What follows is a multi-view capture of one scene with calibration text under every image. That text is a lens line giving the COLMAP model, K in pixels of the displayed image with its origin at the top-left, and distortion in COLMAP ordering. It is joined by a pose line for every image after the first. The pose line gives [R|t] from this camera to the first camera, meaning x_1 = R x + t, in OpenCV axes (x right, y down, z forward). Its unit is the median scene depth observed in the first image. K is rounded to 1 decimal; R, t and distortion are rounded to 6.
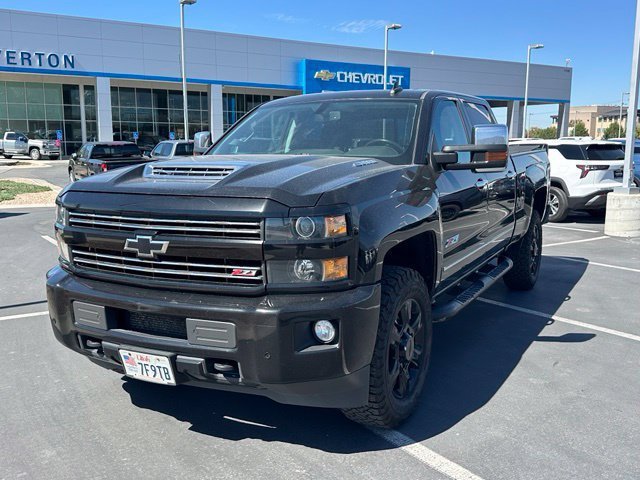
lens RADIAL K [[625.8, 0, 318.2], [0, 625.8, 243.9], [0, 0, 1]] dist [0.138011, -0.246772]
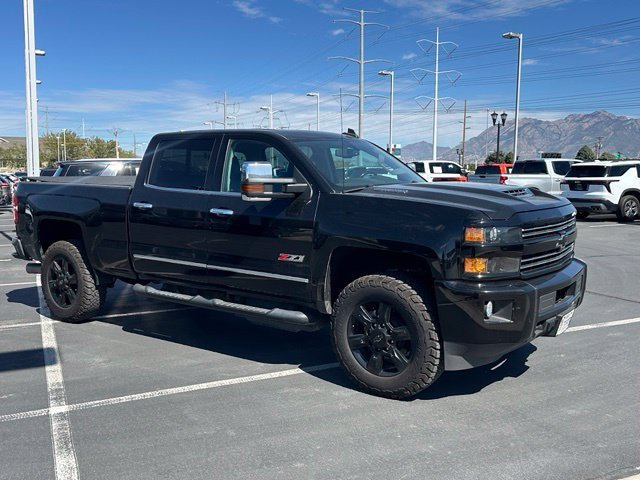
lens RADIAL K [[621.0, 0, 314.7], [0, 621.0, 238.0], [0, 0, 1]] dist [0.183350, -0.373570]
pose [[0.155289, -0.099101, 0.982886, -1.634251], [0.153968, 0.985224, 0.075011, -0.184849], [-0.975797, 0.139685, 0.168253, 1.171239]]
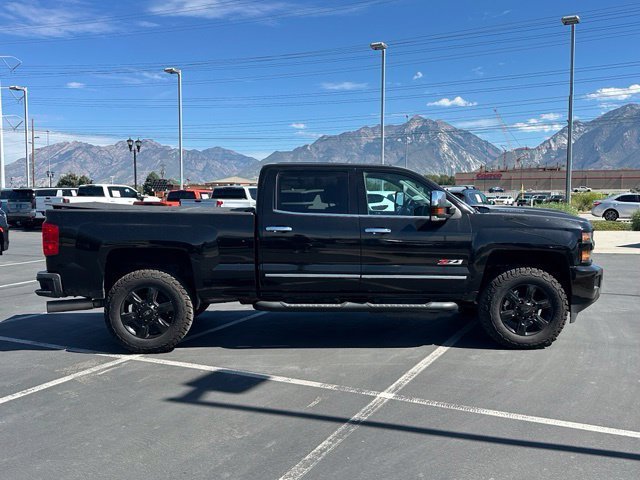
lens RADIAL K [[621.0, 0, 314.7], [0, 621.0, 238.0], [0, 0, 1]] dist [0.183350, -0.373570]
pose [[-0.496333, -0.054922, 0.866393, -1.714786], [0.134875, 0.981000, 0.139453, -0.439530], [-0.857591, 0.186070, -0.479496, 2.728368]]
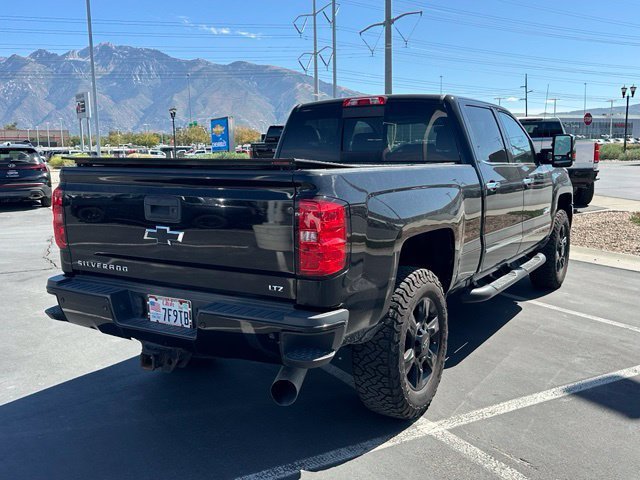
lens RADIAL K [[625.1, 0, 320.0], [0, 625.1, 240.0], [0, 0, 1]] dist [0.218360, -0.511858]
pose [[-0.997761, 0.007524, 0.066455, 0.278018], [0.026408, 0.957231, 0.288117, -0.515556], [-0.061445, 0.289227, -0.955286, 3.300971]]
